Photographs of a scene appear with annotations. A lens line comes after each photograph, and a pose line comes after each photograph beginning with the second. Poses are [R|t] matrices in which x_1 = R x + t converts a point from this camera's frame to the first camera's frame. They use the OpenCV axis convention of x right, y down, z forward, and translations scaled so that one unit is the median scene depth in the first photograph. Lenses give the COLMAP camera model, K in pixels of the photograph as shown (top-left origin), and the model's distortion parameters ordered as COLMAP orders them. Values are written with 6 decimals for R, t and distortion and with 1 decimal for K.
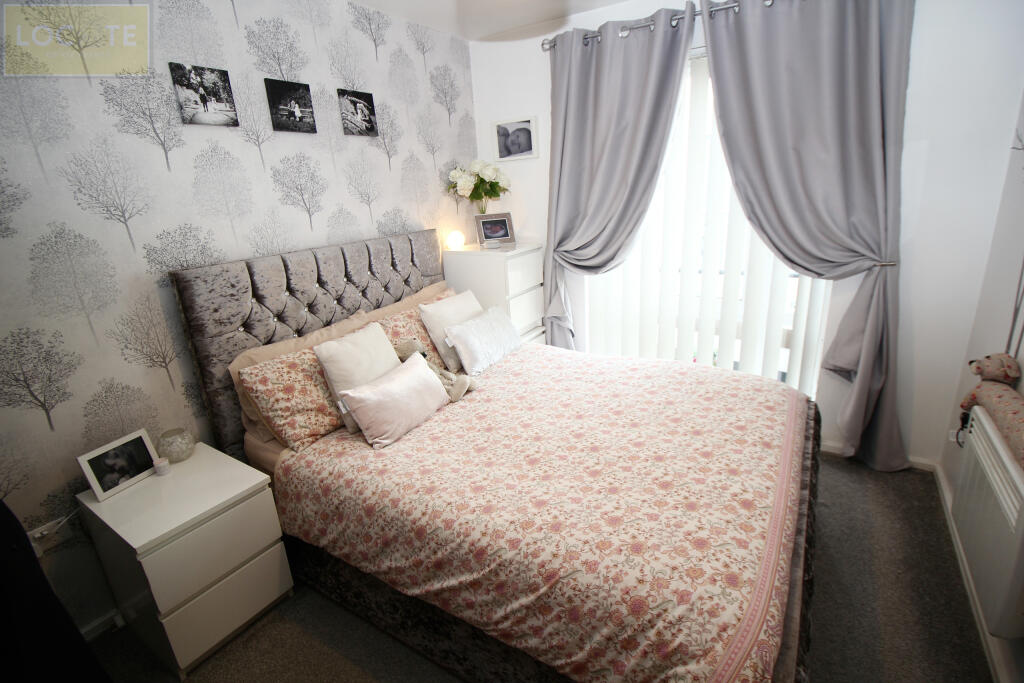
lens RADIAL K [[475.4, 0, 521.6], [0, 475.4, 340.1], [0, 0, 1]] dist [-0.008813, -0.005658]
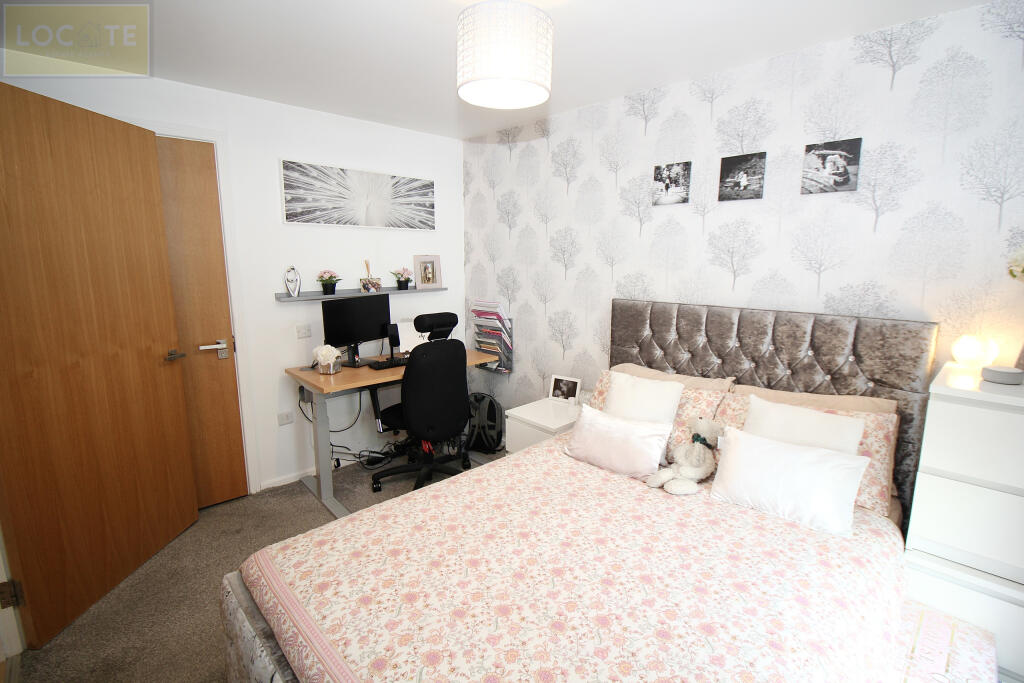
lens RADIAL K [[475.4, 0, 521.1], [0, 475.4, 341.4], [0, 0, 1]] dist [-0.008813, -0.005658]
pose [[-0.246599, 0.224529, -0.942749, 0.819706], [-0.289577, 0.911277, 0.292779, -0.363824], [0.924843, 0.345197, -0.159702, 0.939837]]
